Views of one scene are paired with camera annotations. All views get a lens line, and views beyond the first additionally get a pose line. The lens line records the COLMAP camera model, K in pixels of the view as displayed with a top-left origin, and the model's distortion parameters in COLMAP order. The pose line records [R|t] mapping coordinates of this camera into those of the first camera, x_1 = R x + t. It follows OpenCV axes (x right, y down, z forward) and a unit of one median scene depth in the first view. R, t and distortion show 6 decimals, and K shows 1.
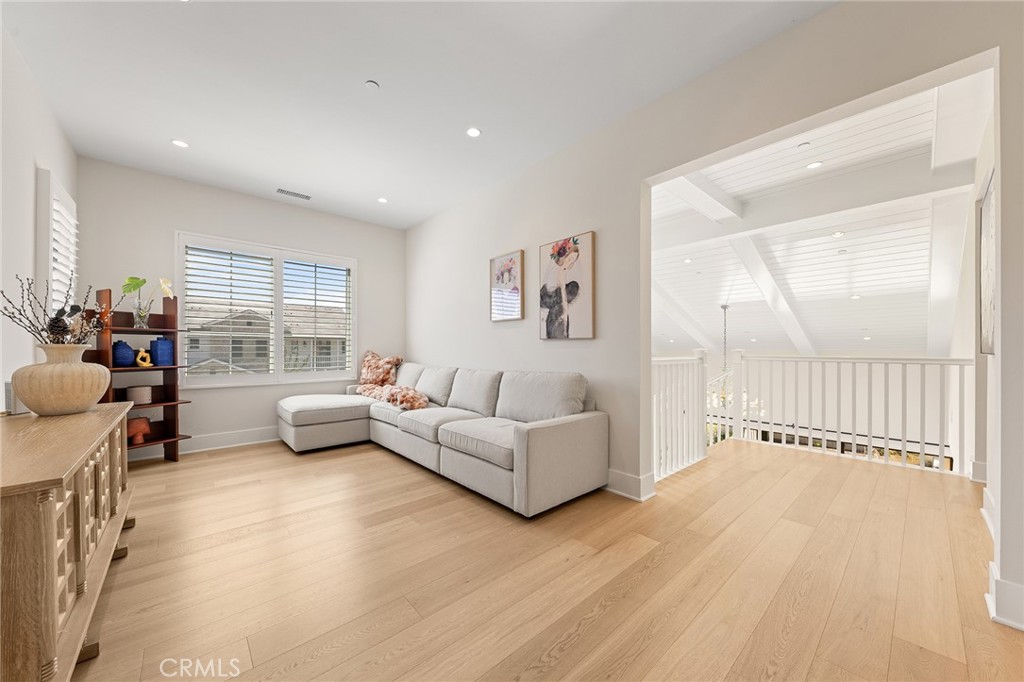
lens RADIAL K [[368.8, 0, 505.8], [0, 368.8, 346.9], [0, 0, 1]] dist [-0.000617, -0.000228]
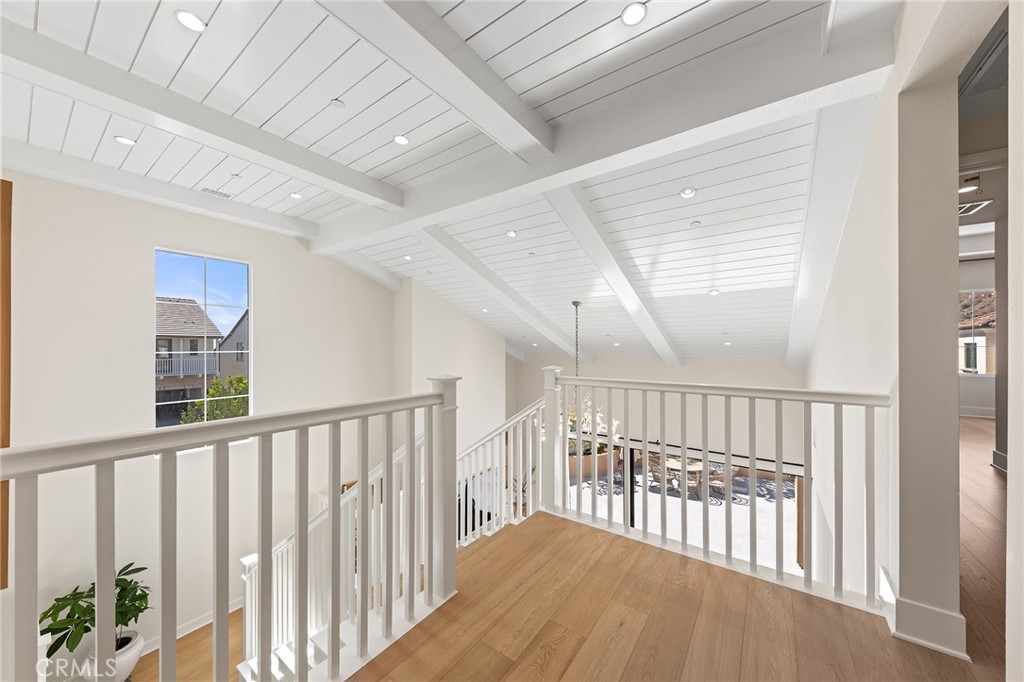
lens RADIAL K [[357.5, 0, 516.4], [0, 357.5, 345.9], [0, 0, 1]] dist [0.001923, 0.000101]
pose [[0.972242, -0.005838, 0.233904, 0.303194], [0.005681, 0.999983, 0.001341, -0.020156], [-0.233908, 0.000025, 0.972259, 0.301504]]
